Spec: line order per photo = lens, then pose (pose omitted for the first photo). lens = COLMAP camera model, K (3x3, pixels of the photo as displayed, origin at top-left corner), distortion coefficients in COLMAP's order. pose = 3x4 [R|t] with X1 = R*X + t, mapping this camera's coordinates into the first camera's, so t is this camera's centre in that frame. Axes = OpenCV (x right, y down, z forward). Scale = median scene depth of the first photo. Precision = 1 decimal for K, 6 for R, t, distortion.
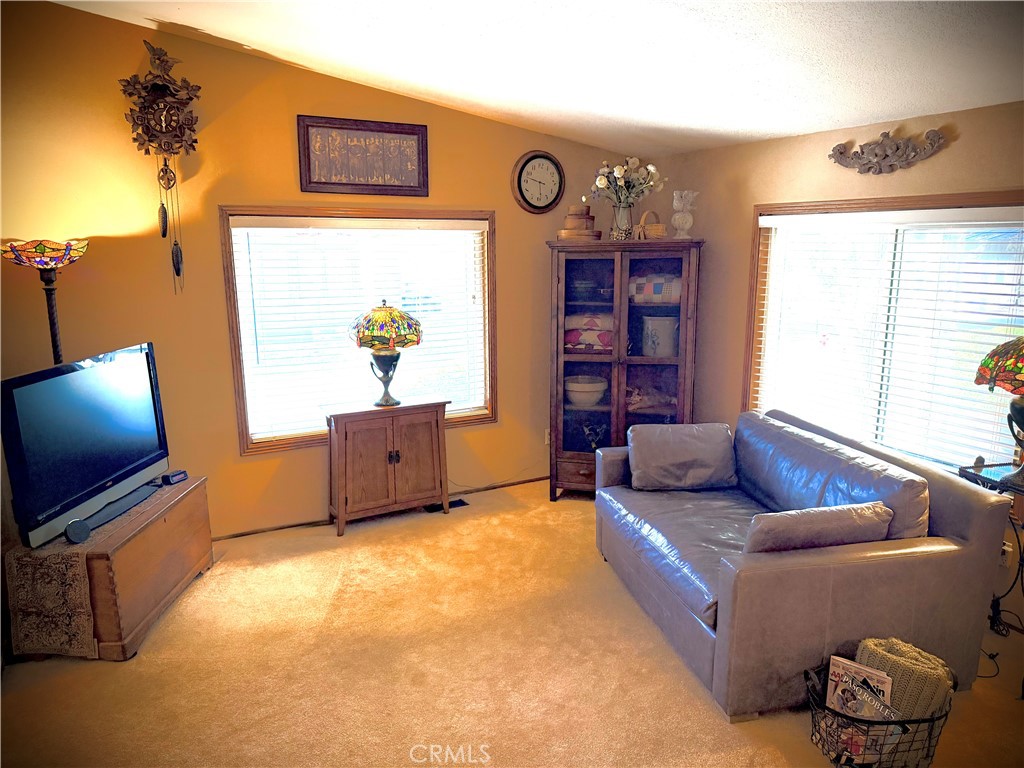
lens RADIAL K [[720.2, 0, 516.5], [0, 720.2, 389.7], [0, 0, 1]] dist [0.106735, -0.170125]
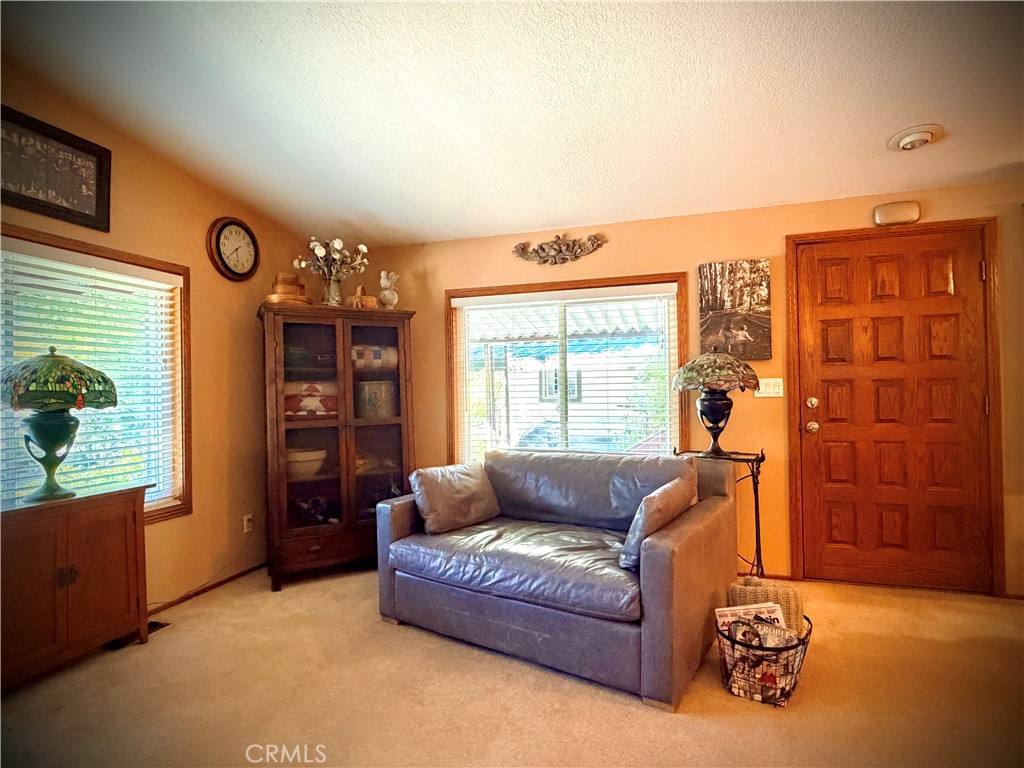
lens RADIAL K [[537.0, 0, 512.0], [0, 537.0, 384.0], [0, 0, 1]] dist [-0.000716, -0.000807]
pose [[0.714392, 0.003562, 0.699736, -0.218385], [0.152609, 0.975123, -0.160769, 0.061555], [-0.682901, 0.221638, 0.696077, 0.318652]]
